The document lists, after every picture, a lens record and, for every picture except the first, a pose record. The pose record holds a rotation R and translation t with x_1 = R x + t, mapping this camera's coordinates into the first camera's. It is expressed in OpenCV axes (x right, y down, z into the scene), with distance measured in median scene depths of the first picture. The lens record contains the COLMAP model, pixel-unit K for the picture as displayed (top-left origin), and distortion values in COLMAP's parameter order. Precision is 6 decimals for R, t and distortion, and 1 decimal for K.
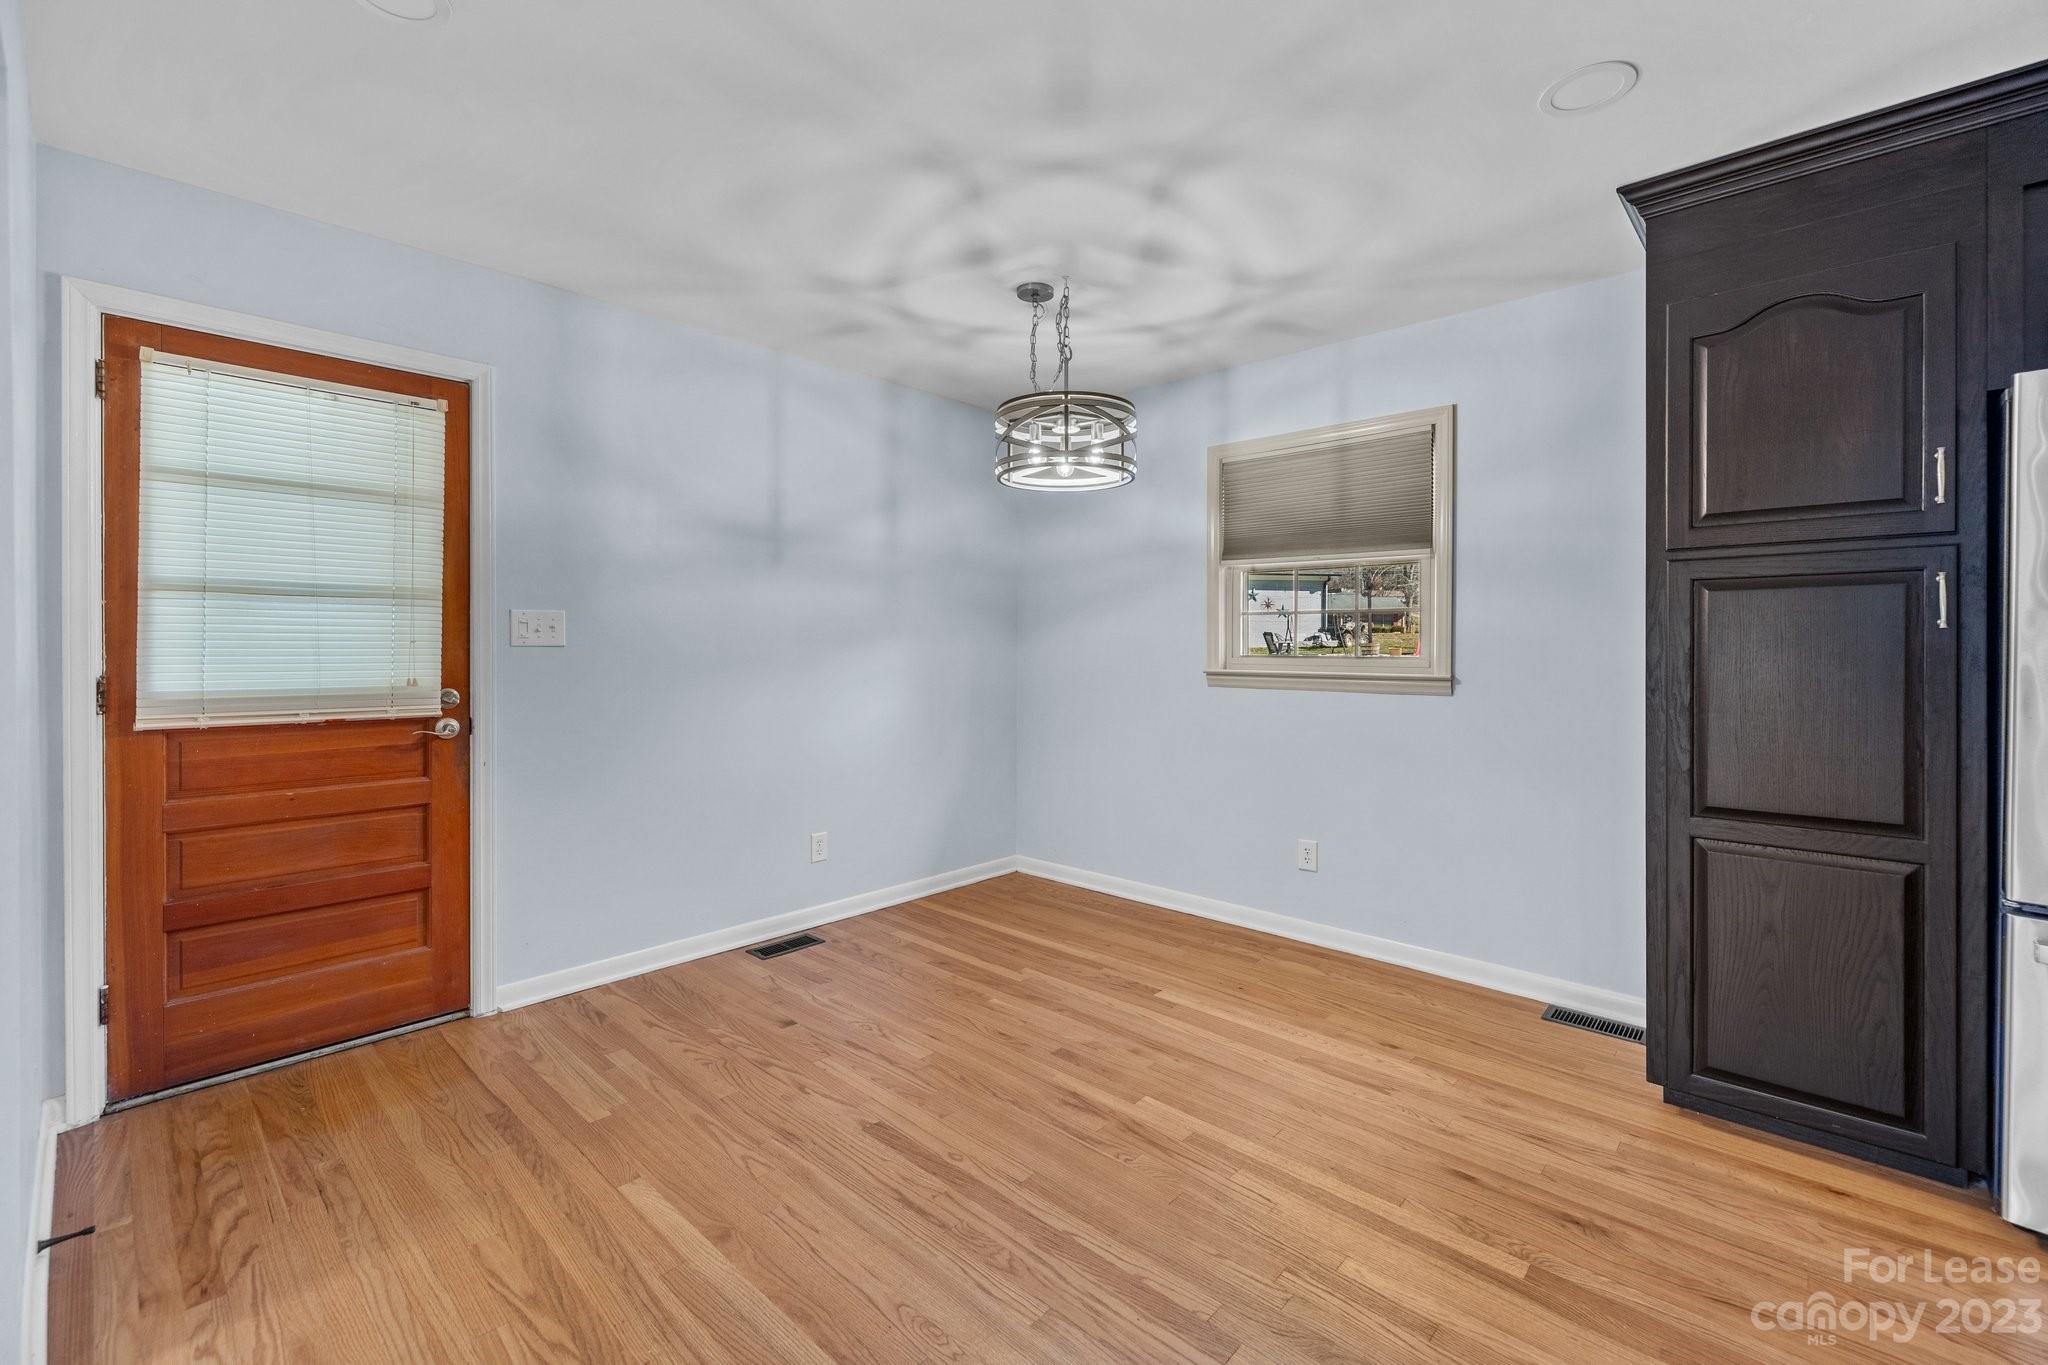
lens RADIAL K [[867.6, 0, 1025.6], [0, 867.6, 652.0], [0, 0, 1]] dist [-0.001597, -0.000310]
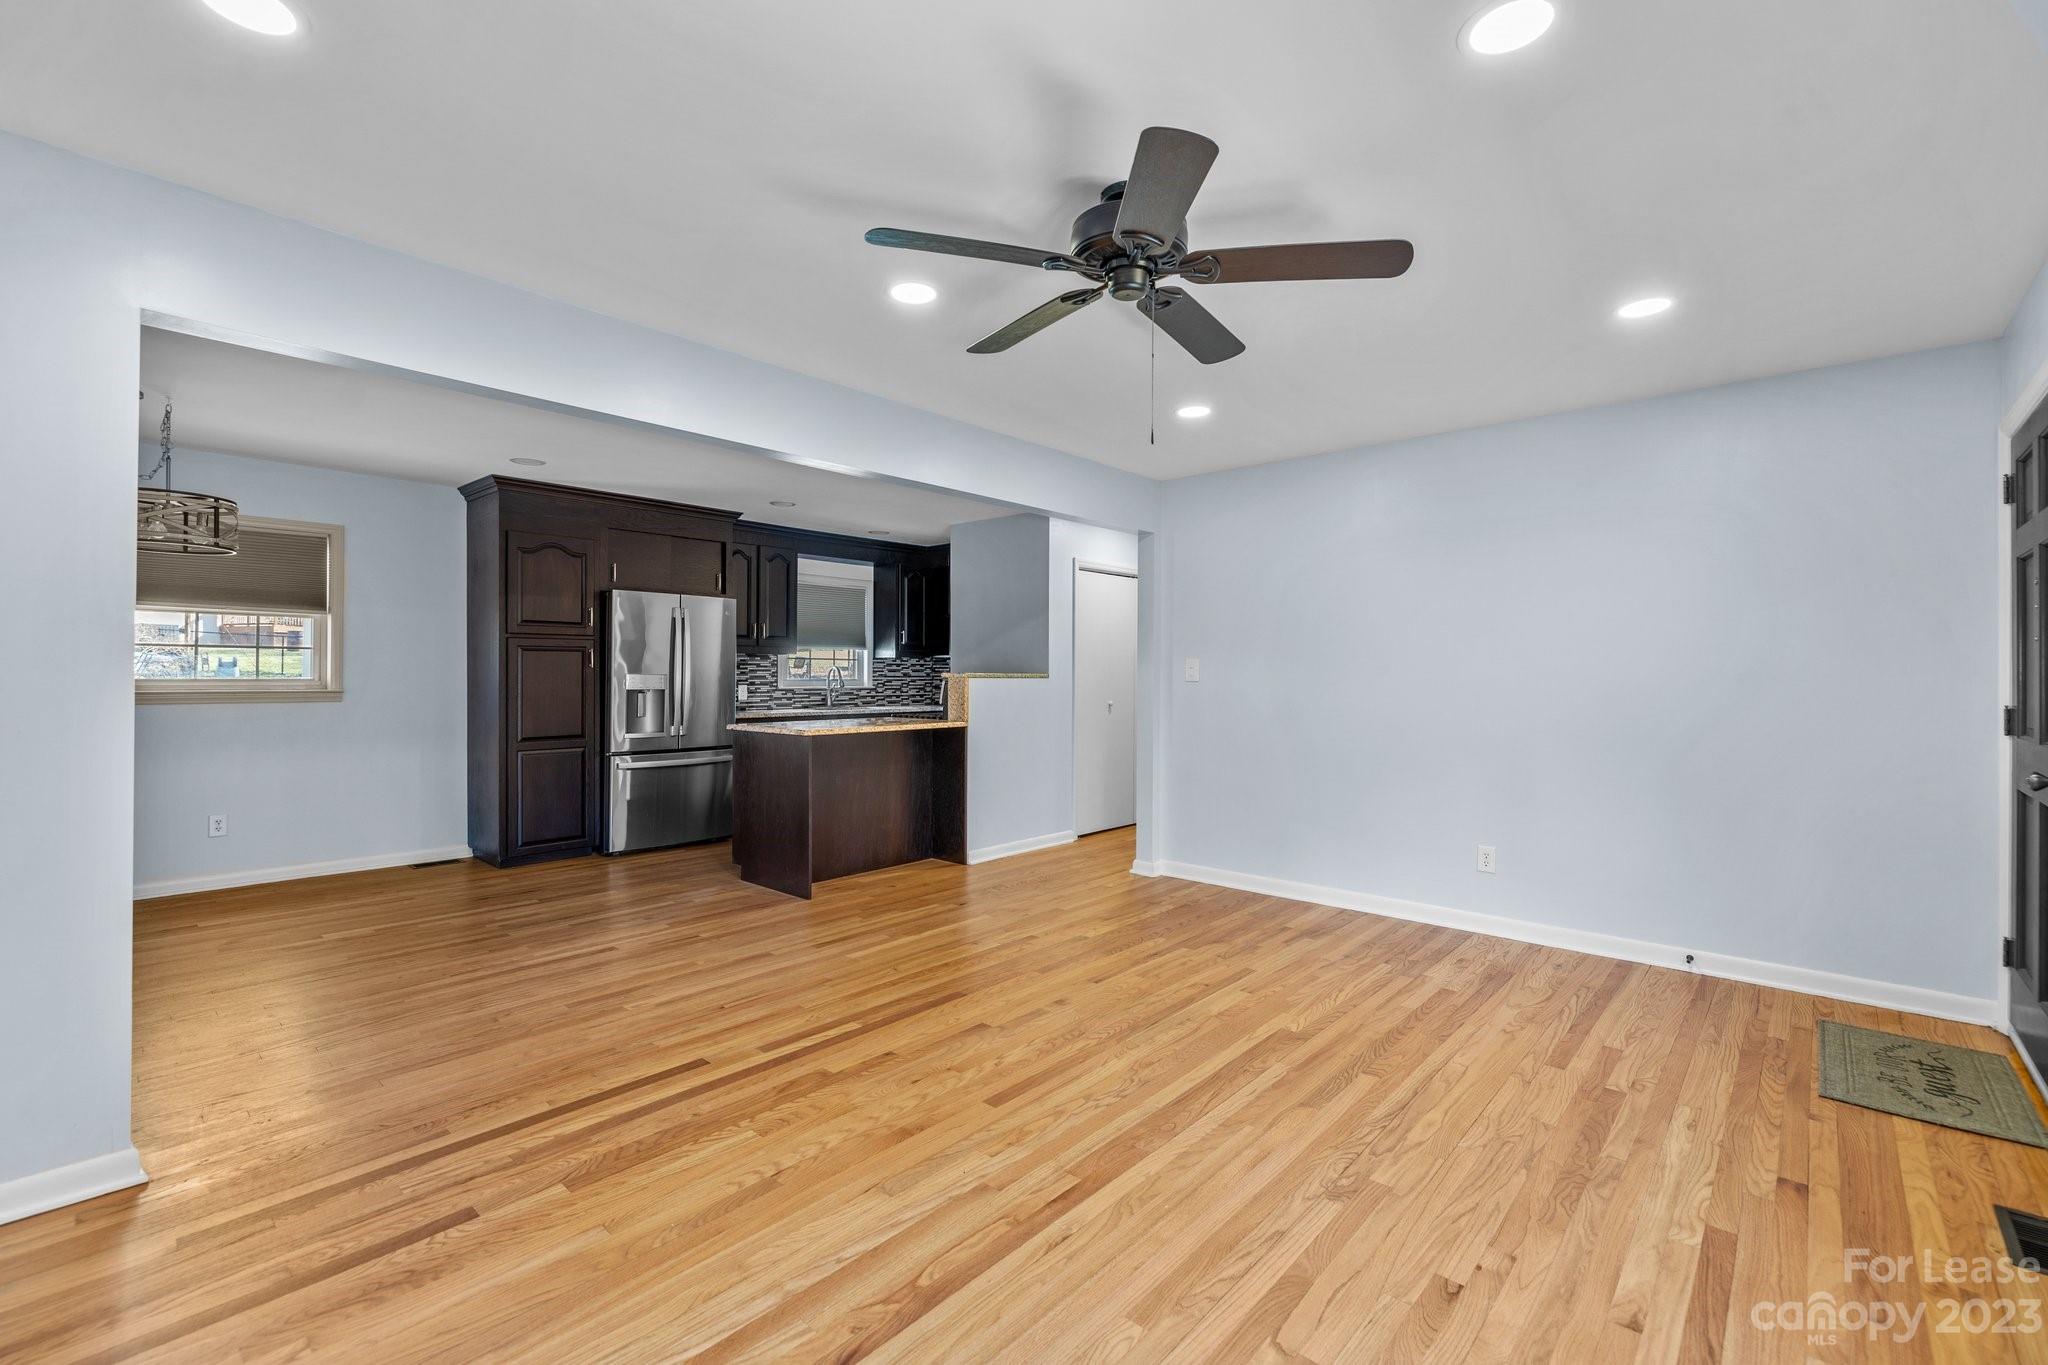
lens RADIAL K [[874.1, 0, 1024.1], [0, 874.1, 672.7], [0, 0, 1]] dist [-0.000291, -0.000140]
pose [[-0.016326, -0.001651, 0.999865, -1.592176], [0.000259, 0.999999, 0.001655, -0.010892], [-0.999867, 0.000286, -0.016325, -0.358622]]
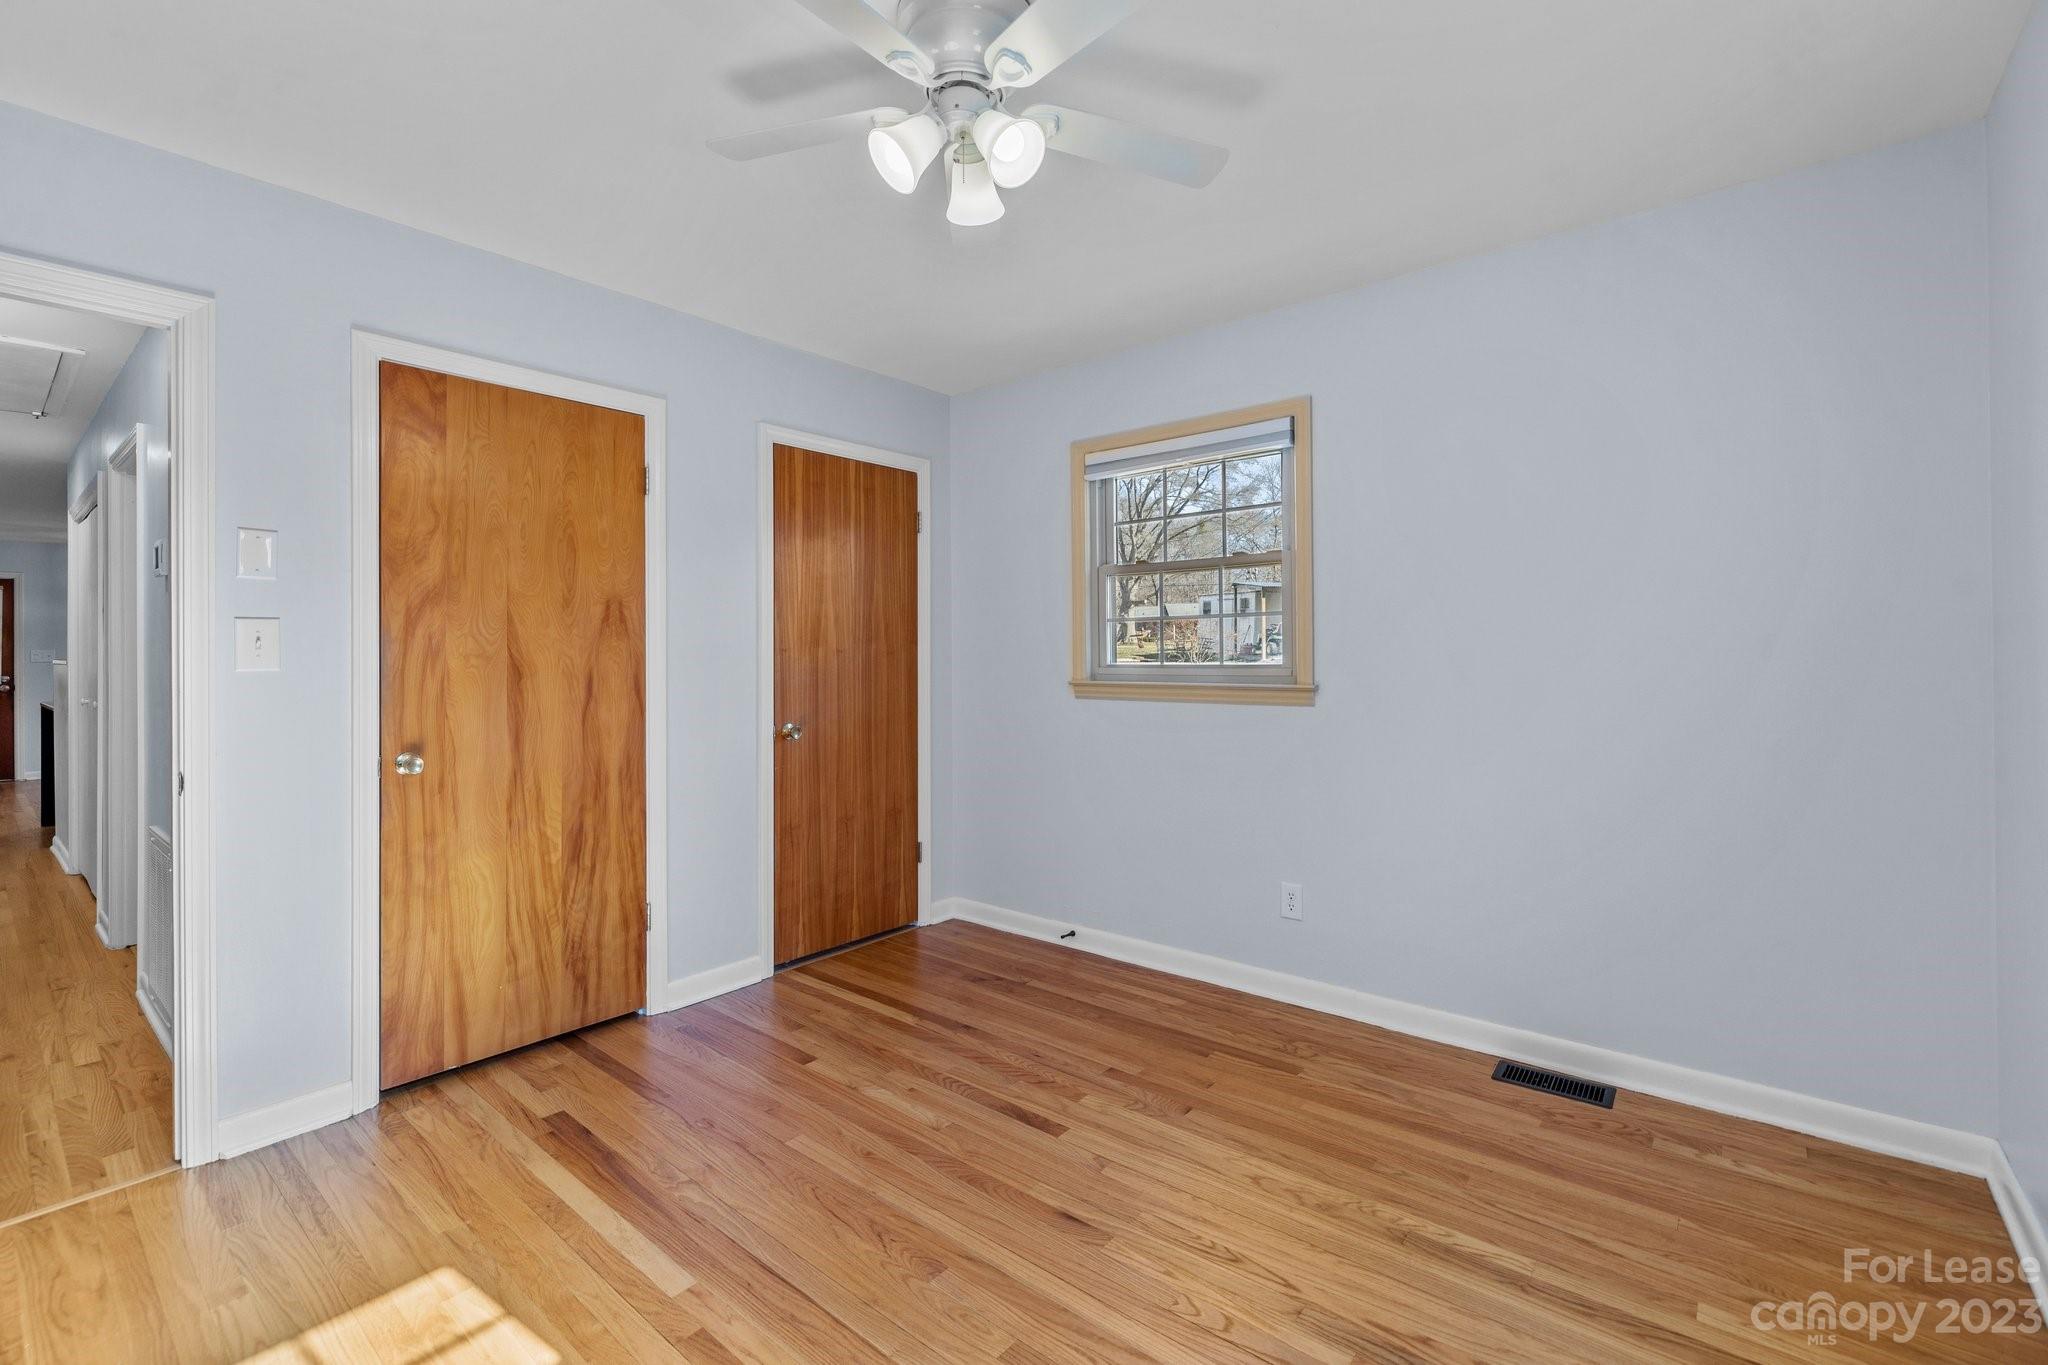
lens RADIAL K [[914.1, 0, 1017.0], [0, 914.1, 651.6], [0, 0, 1]] dist [0.000347, 0.000035]
pose [[0.999096, -0.008628, 0.041616, 3.368233], [0.008978, 0.999926, -0.008230, 0.016661], [-0.041542, 0.008596, 0.999100, -2.908685]]
